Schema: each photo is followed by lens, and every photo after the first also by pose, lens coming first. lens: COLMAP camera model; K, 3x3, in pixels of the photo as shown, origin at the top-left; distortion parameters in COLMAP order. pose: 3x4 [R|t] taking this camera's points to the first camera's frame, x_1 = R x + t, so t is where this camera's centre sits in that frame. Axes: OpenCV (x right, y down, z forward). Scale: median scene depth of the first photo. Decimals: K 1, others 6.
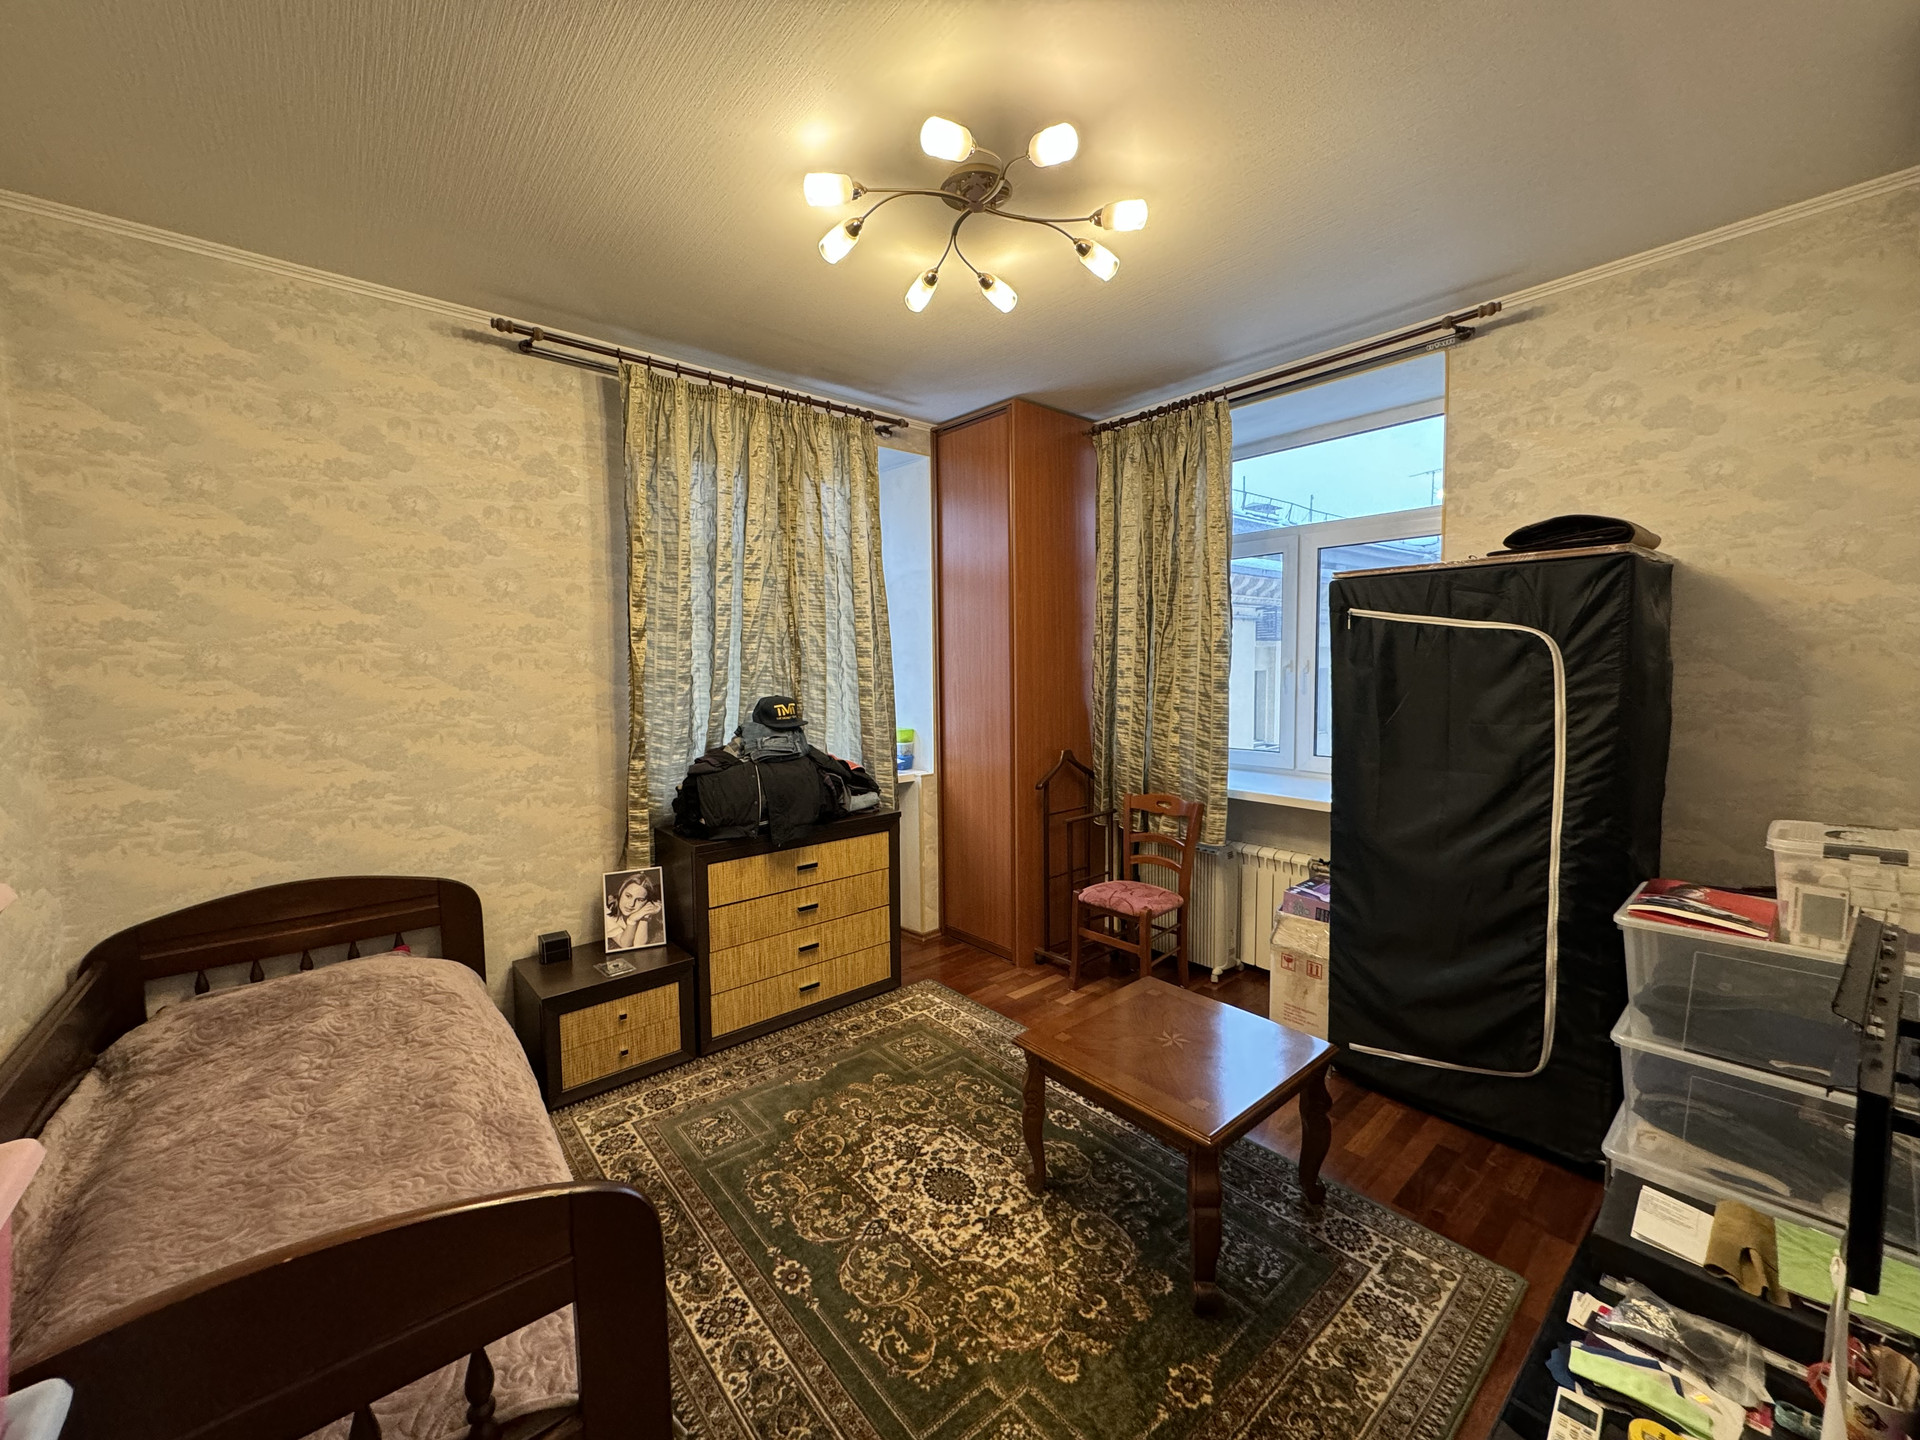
lens RADIAL K [[757.7, 0, 960.0], [0, 757.7, 720.0], [0, 0, 1]] dist [-0.002071, -0.000644]
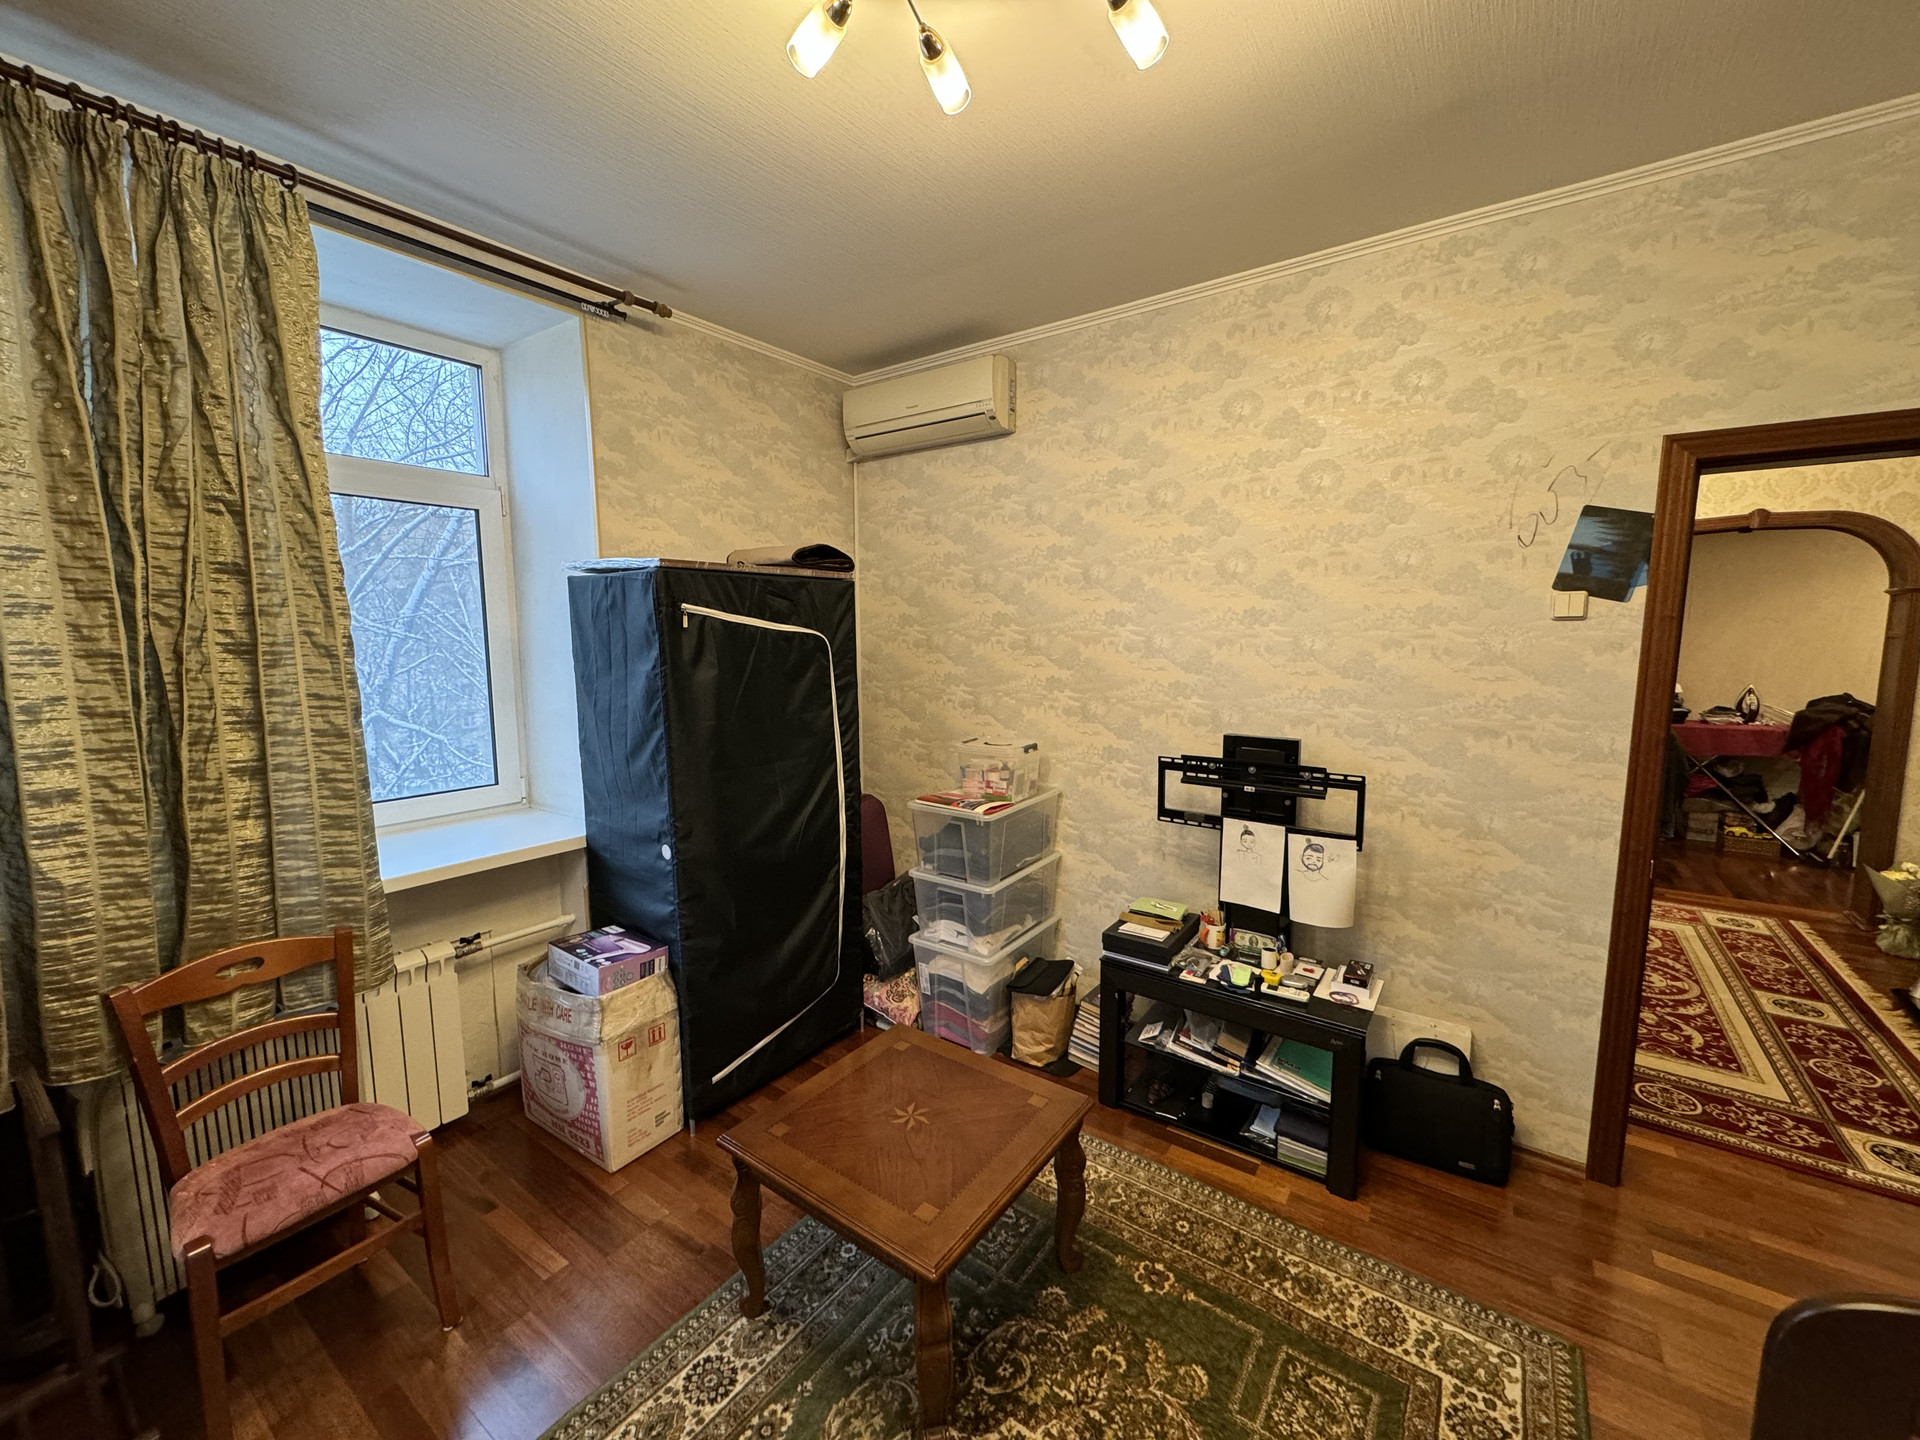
lens RADIAL K [[757.7, 0, 960.0], [0, 757.7, 720.0], [0, 0, 1]] dist [-0.002071, -0.000644]
pose [[-0.242312, -0.101559, 0.964868, -0.425331], [0.082987, 0.988692, 0.124908, -0.099113], [-0.966643, 0.110338, -0.231144, 0.921341]]
